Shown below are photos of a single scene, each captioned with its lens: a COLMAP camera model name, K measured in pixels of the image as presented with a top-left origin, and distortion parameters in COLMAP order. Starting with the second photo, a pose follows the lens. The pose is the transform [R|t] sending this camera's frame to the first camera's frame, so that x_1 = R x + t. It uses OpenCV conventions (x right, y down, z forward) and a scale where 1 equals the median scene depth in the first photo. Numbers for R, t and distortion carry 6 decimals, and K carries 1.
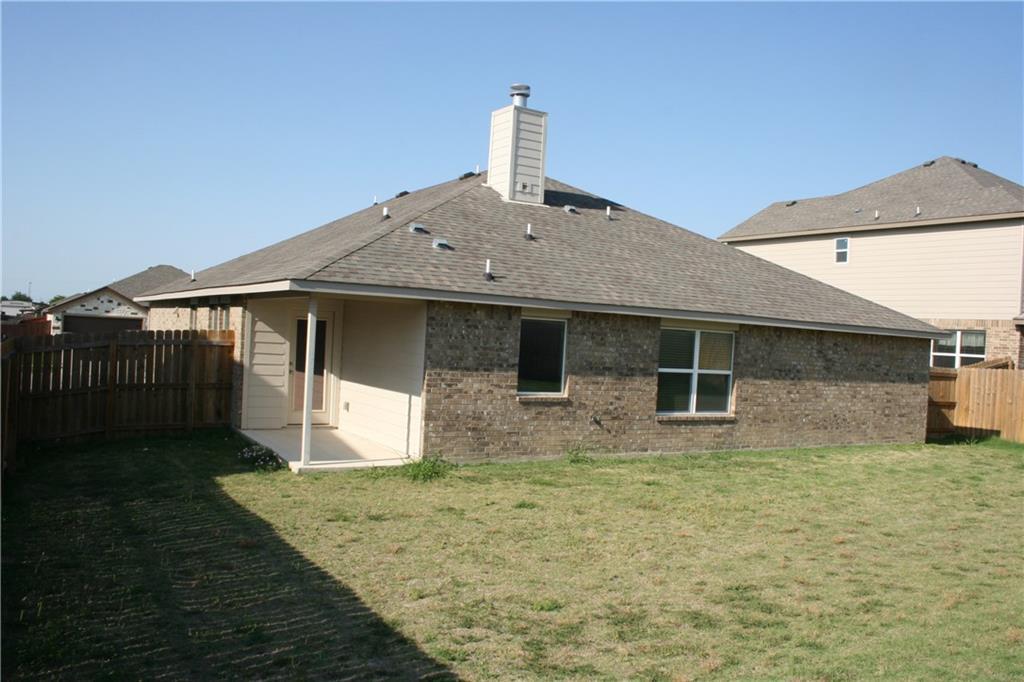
lens RADIAL K [[858.6, 0, 530.6], [0, 858.6, 345.8], [0, 0, 1]] dist [-0.160678, 0.133709]
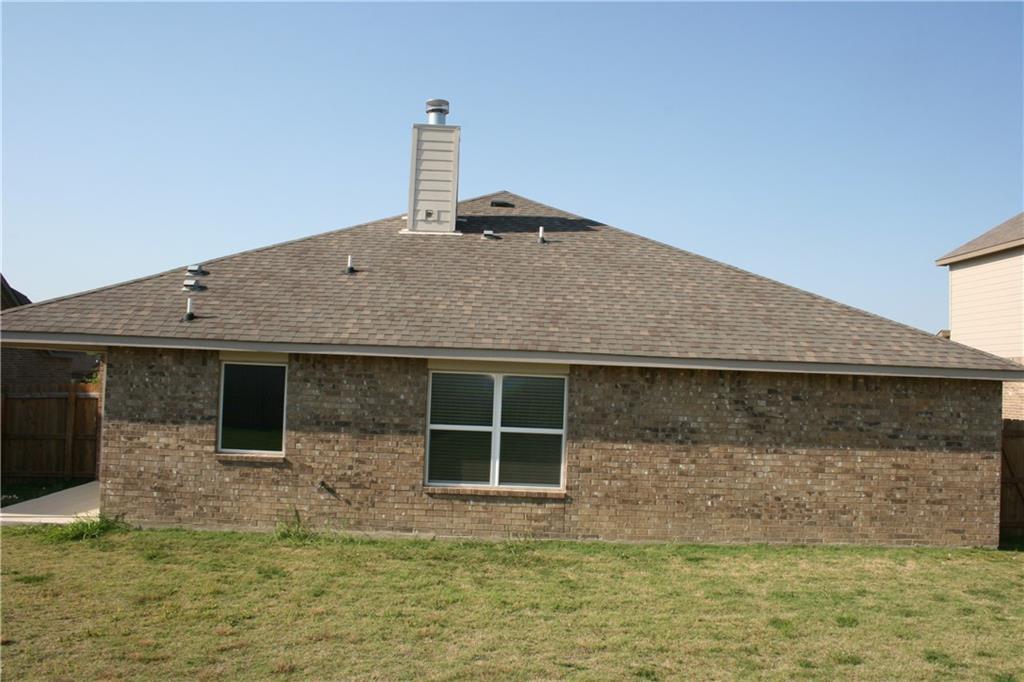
lens RADIAL K [[858.6, 0, 530.6], [0, 858.6, 345.8], [0, 0, 1]] dist [-0.160678, 0.133709]
pose [[0.874442, -0.039232, -0.483542, 0.585758], [0.004744, 0.997369, -0.072342, 0.011423], [0.485108, 0.060965, 0.872327, 0.358314]]
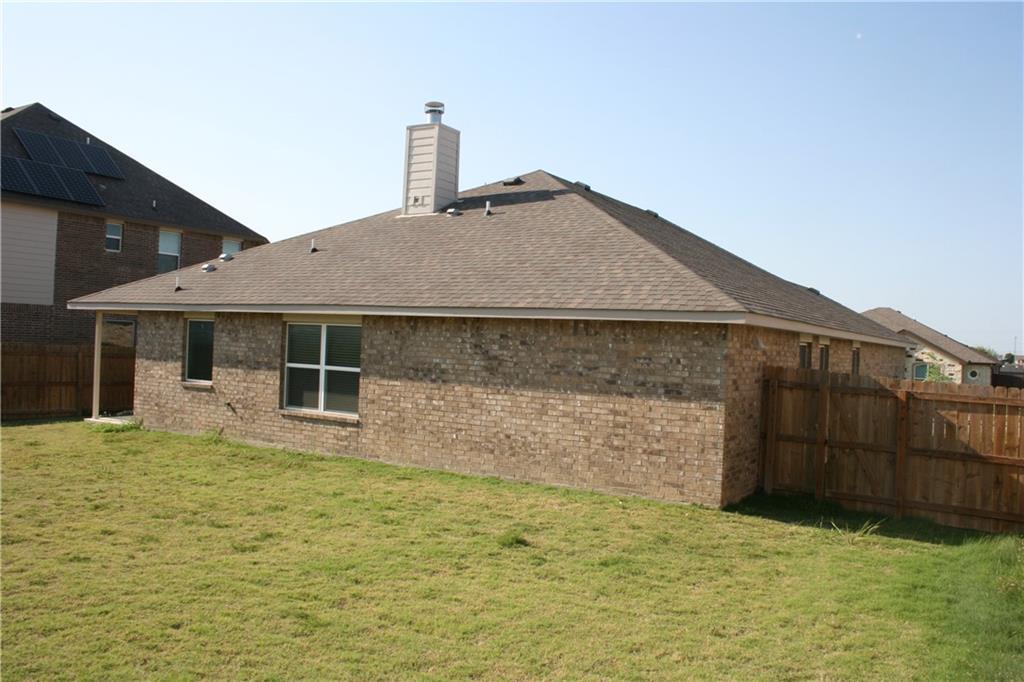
lens RADIAL K [[858.6, 0, 530.6], [0, 858.6, 345.8], [0, 0, 1]] dist [-0.160678, 0.133709]
pose [[0.465887, -0.034103, -0.884187, 1.147084], [-0.024732, 0.998365, -0.051538, 0.049193], [0.884499, 0.045879, 0.464281, 0.765436]]
